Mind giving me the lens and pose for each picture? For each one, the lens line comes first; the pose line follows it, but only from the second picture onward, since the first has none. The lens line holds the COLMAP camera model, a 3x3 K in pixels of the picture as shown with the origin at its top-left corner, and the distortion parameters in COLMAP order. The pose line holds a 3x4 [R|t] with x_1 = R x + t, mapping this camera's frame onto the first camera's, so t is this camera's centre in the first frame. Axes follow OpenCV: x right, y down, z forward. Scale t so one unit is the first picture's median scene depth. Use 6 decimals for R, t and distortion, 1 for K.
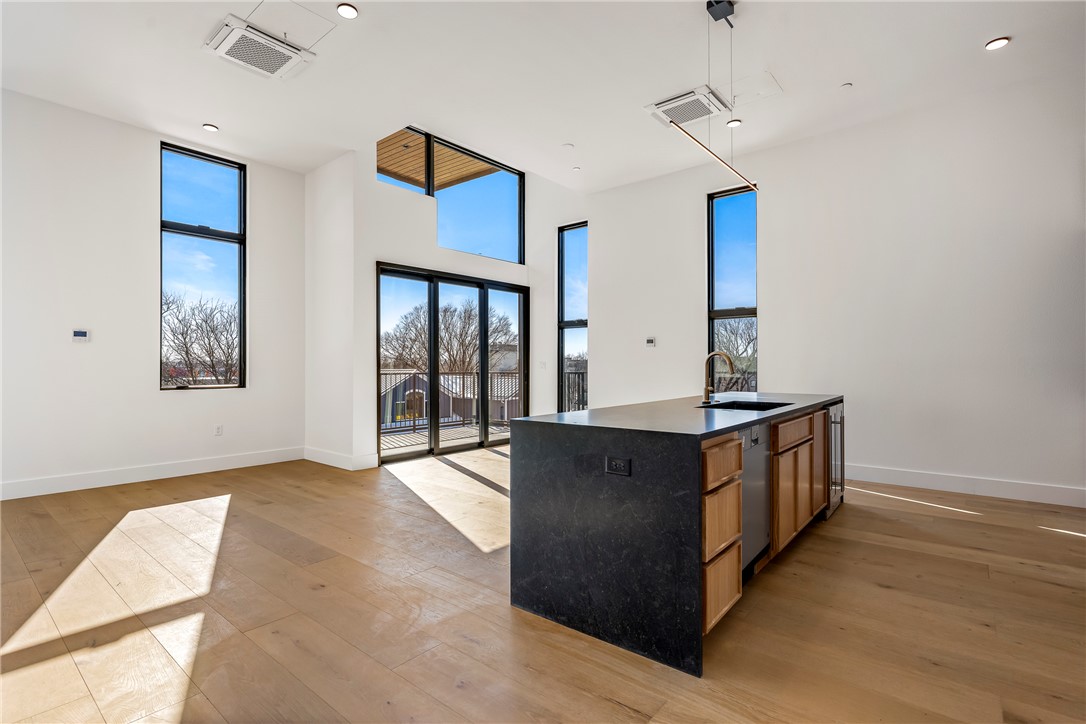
lens RADIAL K [[522.6, 0, 545.2], [0, 522.6, 362.8], [0, 0, 1]] dist [0.000627, 0.002006]
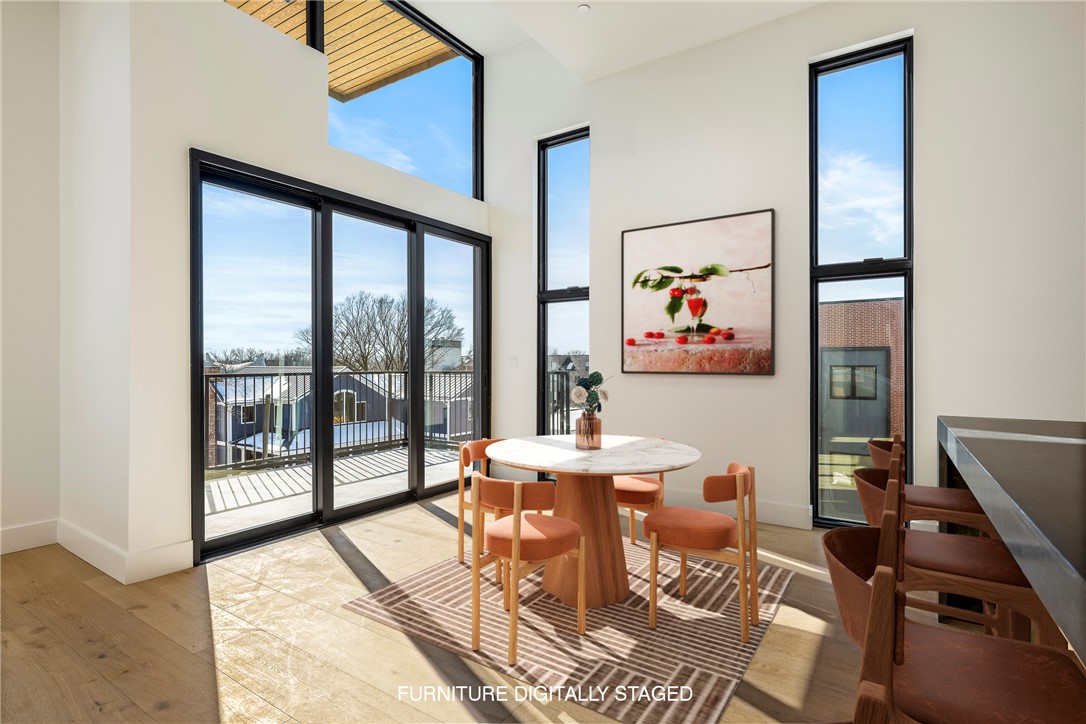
lens RADIAL K [[543.4, 0, 545.9], [0, 543.4, 357.4], [0, 0, 1]] dist [0.002552, 0.000973]
pose [[0.994827, 0.000768, 0.101578, -0.033212], [-0.000351, 0.999991, -0.004121, 0.002974], [-0.101580, 0.004064, 0.994819, 0.368893]]
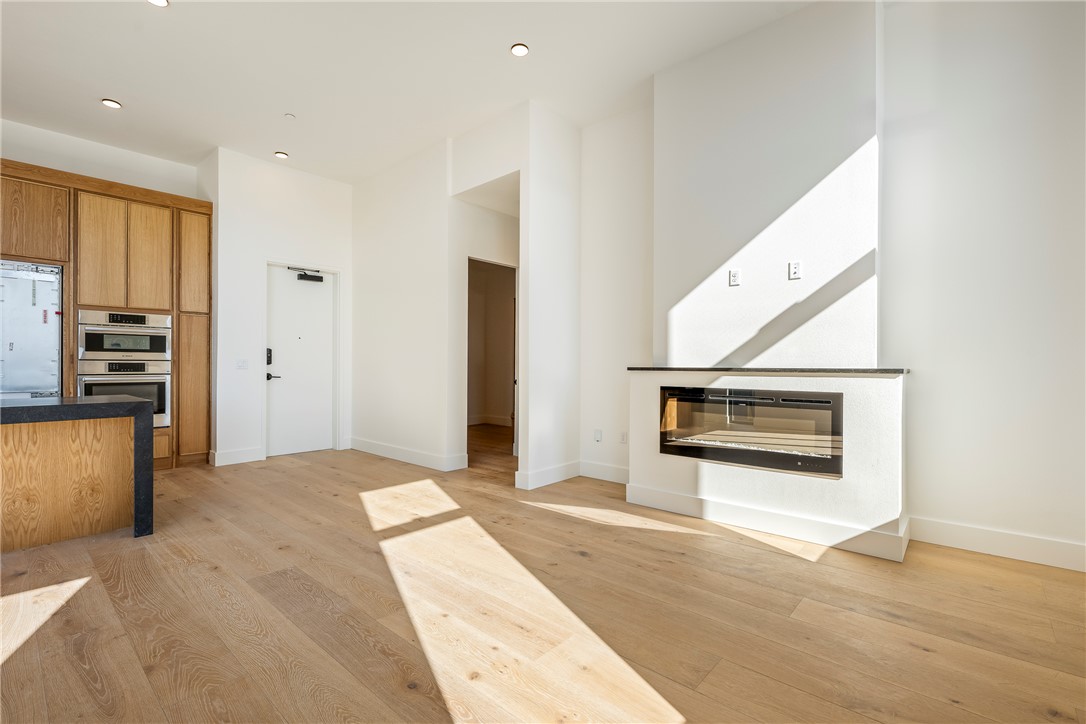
lens RADIAL K [[488.4, 0, 541.4], [0, 488.4, 363.1], [0, 0, 1]] dist [0.001397, -0.000877]
pose [[-0.999259, 0.000077, 0.038488, -0.400590], [-0.000379, 0.999930, -0.011849, 0.008331], [-0.038486, -0.011855, -0.999189, 0.790538]]
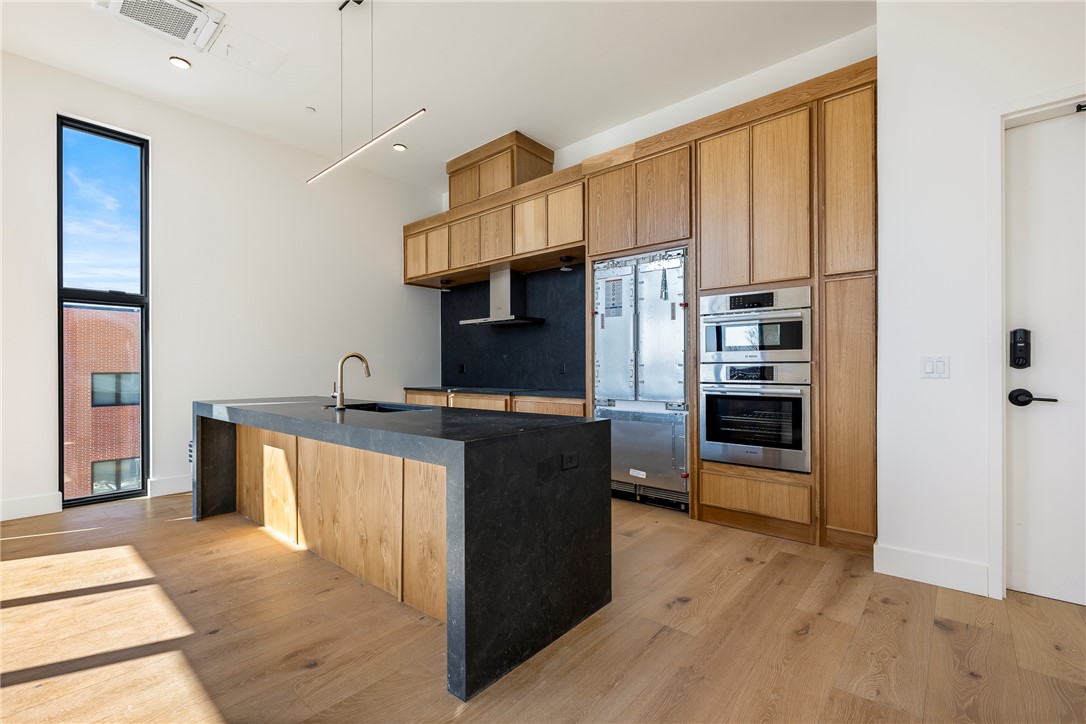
lens RADIAL K [[488.4, 0, 537.1], [0, 488.4, 366.9], [0, 0, 1]] dist [0.001397, -0.000877]
pose [[0.026261, 0.005255, 0.999641, -0.256674], [-0.003244, 0.999981, -0.005171, 0.003324], [-0.999650, -0.003107, 0.026278, 0.311094]]
